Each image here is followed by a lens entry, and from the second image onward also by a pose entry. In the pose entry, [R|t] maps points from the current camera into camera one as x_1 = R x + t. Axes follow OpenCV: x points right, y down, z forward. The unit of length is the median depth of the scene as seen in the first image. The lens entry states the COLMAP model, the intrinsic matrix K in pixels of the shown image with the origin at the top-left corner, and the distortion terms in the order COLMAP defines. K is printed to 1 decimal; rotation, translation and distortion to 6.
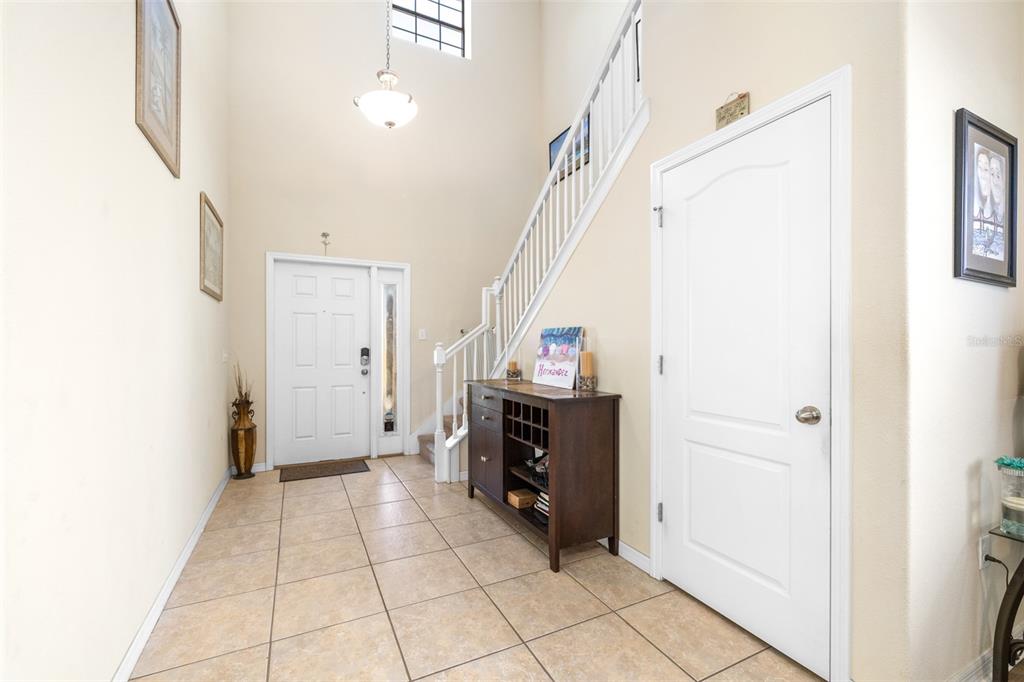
lens RADIAL K [[441.0, 0, 513.5], [0, 441.0, 342.0], [0, 0, 1]] dist [0.002317, -0.000987]
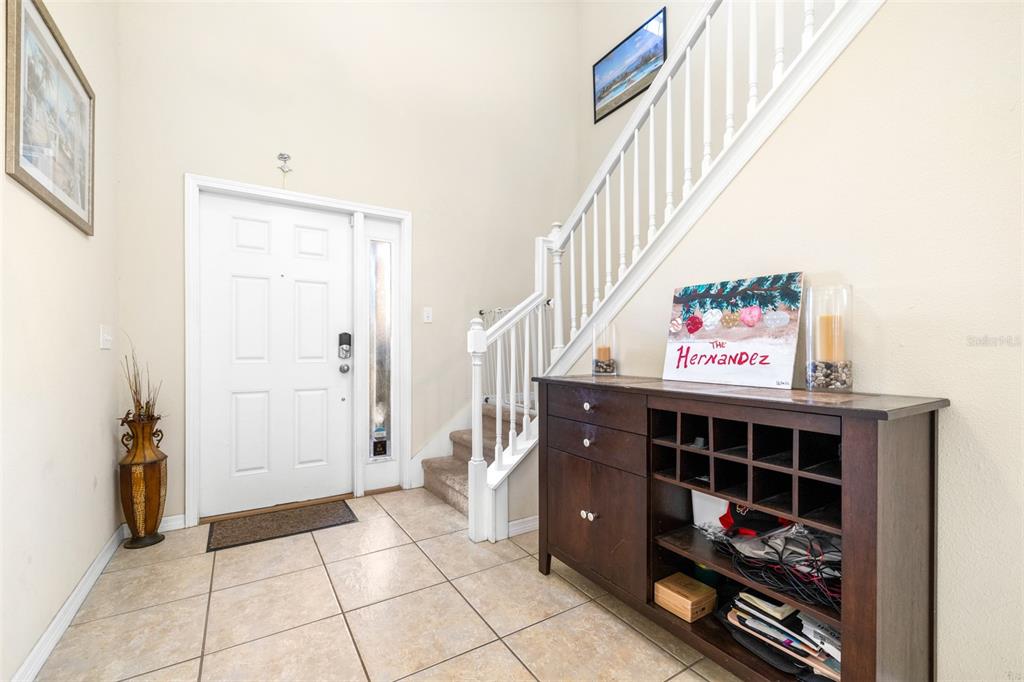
lens RADIAL K [[441.0, 0, 514.1], [0, 441.0, 347.6], [0, 0, 1]] dist [0.002317, -0.000987]
pose [[0.995219, 0.000600, 0.097670, -0.174134], [-0.000846, 0.999997, 0.002481, 0.040657], [-0.097669, -0.002552, 0.995216, 0.363635]]
